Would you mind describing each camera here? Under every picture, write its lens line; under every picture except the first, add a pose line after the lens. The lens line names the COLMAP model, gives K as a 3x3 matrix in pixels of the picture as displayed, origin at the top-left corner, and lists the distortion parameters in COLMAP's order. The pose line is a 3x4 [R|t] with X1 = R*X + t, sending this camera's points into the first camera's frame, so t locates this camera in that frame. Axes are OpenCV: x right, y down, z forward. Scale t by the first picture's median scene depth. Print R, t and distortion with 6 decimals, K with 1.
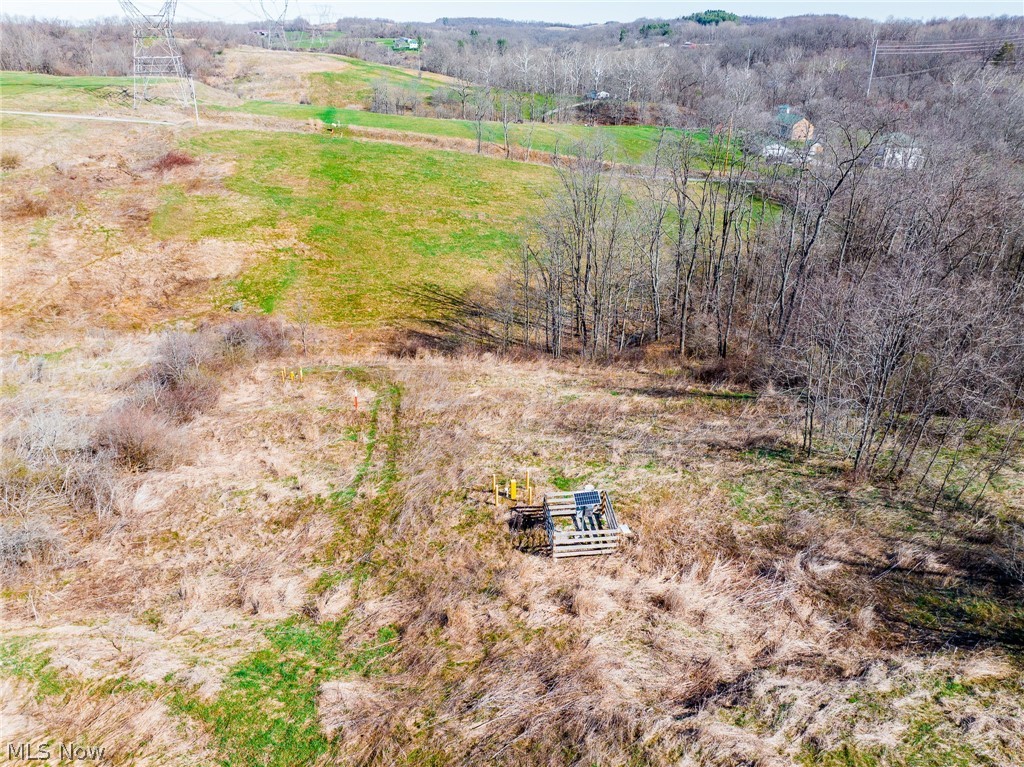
lens RADIAL K [[721.2, 0, 524.0], [0, 721.2, 375.1], [0, 0, 1]] dist [-0.053996, 0.026099]
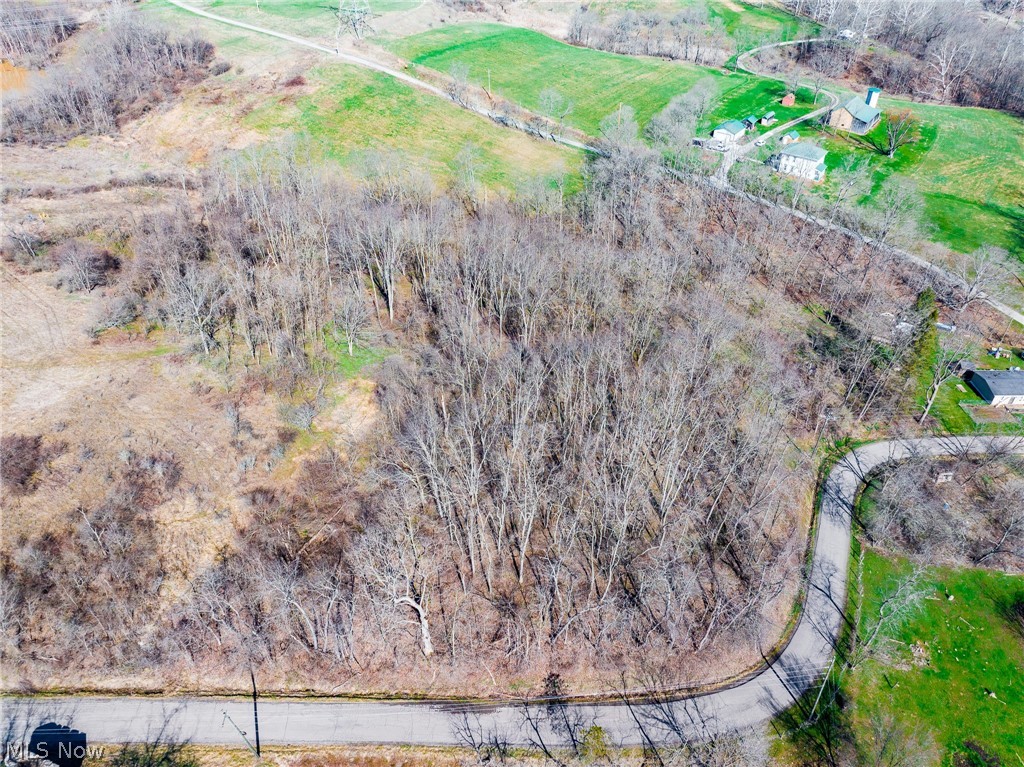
lens RADIAL K [[721.2, 0, 515.5], [0, 721.2, 379.7], [0, 0, 1]] dist [-0.053996, 0.026099]
pose [[0.737732, 0.405097, -0.540044, 1.369571], [-0.285831, 0.912145, 0.293755, -0.296575], [0.611598, -0.062351, 0.788708, -0.255036]]
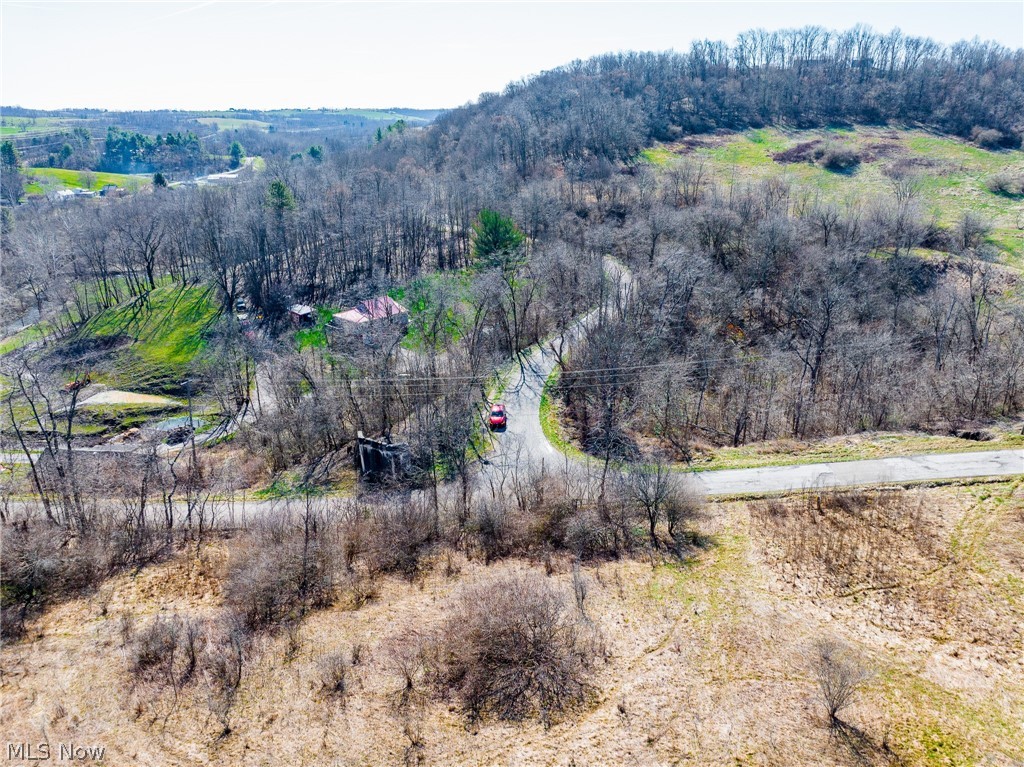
lens RADIAL K [[721.2, 0, 511.8], [0, 721.2, 382.4], [0, 0, 1]] dist [-0.053996, 0.026099]
pose [[-0.622654, -0.283038, 0.729514, 0.473510], [0.329821, 0.750497, 0.572688, -0.109818], [-0.709591, 0.597196, -0.373948, 0.031543]]
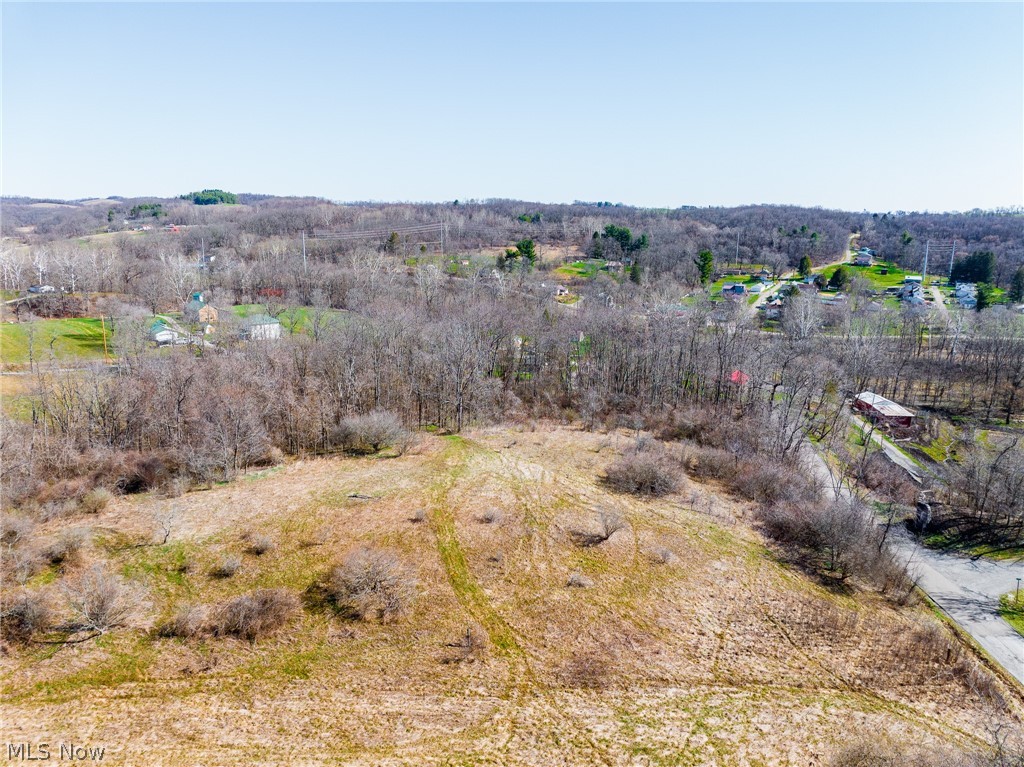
lens RADIAL K [[721.2, 0, 519.1], [0, 721.2, 381.8], [0, 0, 1]] dist [-0.053996, 0.026099]
pose [[0.822362, -0.124850, 0.555097, 0.239657], [0.235522, 0.962812, -0.132369, 0.104956], [-0.517928, 0.239593, 0.821185, -0.473975]]
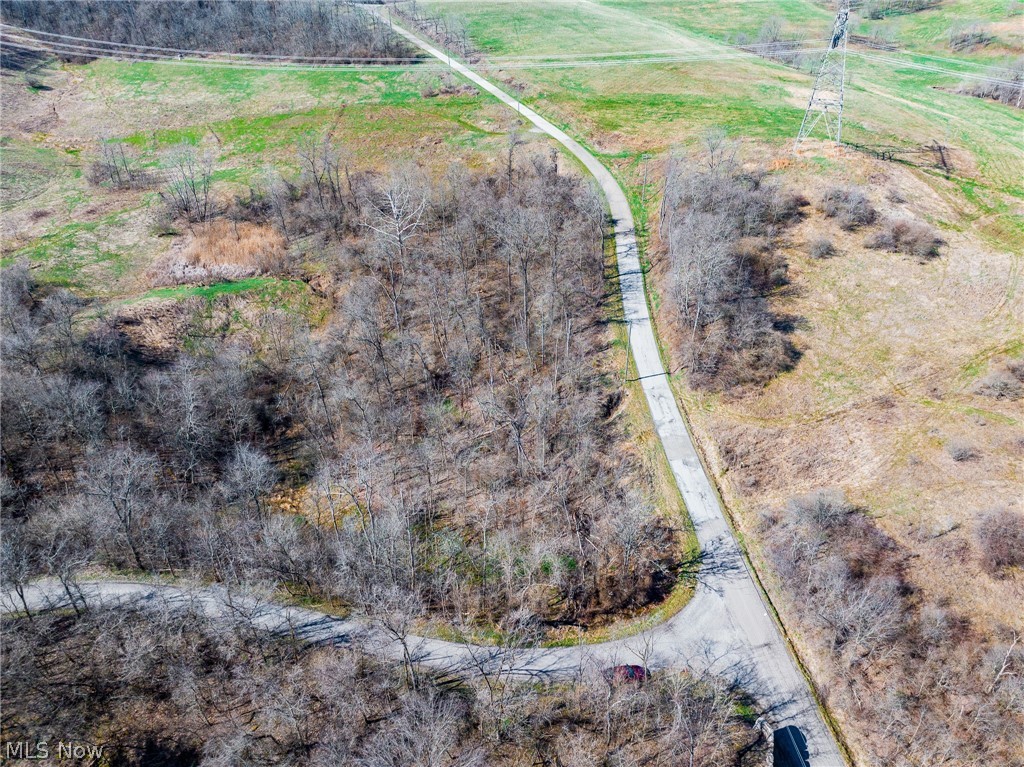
lens RADIAL K [[721.2, 0, 517.2], [0, 721.2, 377.7], [0, 0, 1]] dist [-0.053996, 0.026099]
pose [[-0.634711, 0.390628, -0.666747, 1.299683], [-0.331269, 0.641977, 0.691467, -0.257673], [0.698142, 0.659755, -0.278067, -0.241976]]
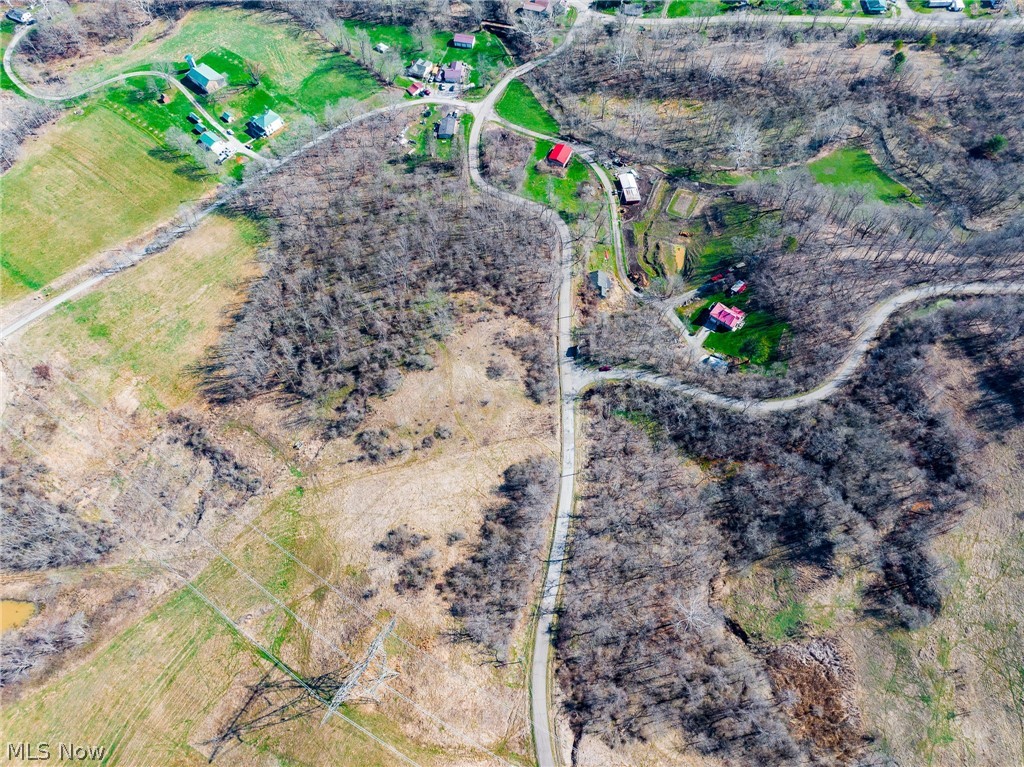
lens RADIAL K [[721.2, 0, 518.3], [0, 721.2, 376.6], [0, 0, 1]] dist [-0.053996, 0.026099]
pose [[0.735894, -0.602904, 0.308167, -0.042635], [0.294688, 0.694947, 0.655902, -1.394112], [-0.609605, -0.391862, 0.689076, -1.697847]]
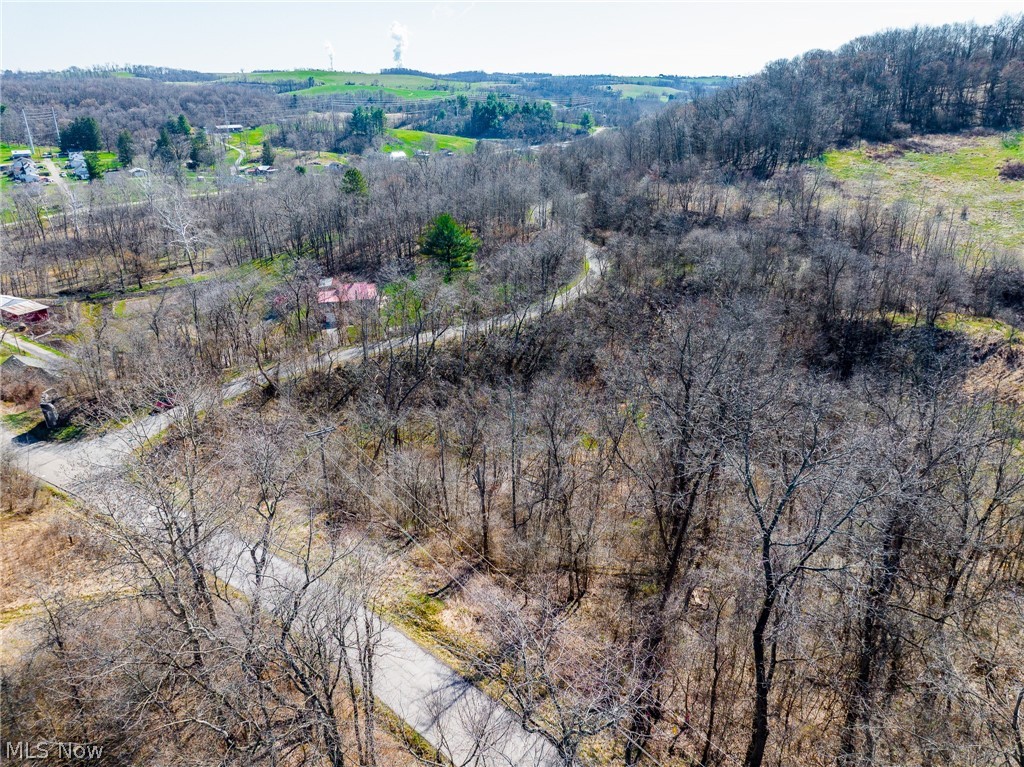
lens RADIAL K [[721.2, 0, 515.1], [0, 721.2, 380.3], [0, 0, 1]] dist [-0.053996, 0.026099]
pose [[-0.110221, -0.394243, 0.912373, 0.233698], [0.421909, 0.812595, 0.402098, 0.112967], [-0.899914, 0.429257, 0.076770, -0.574318]]
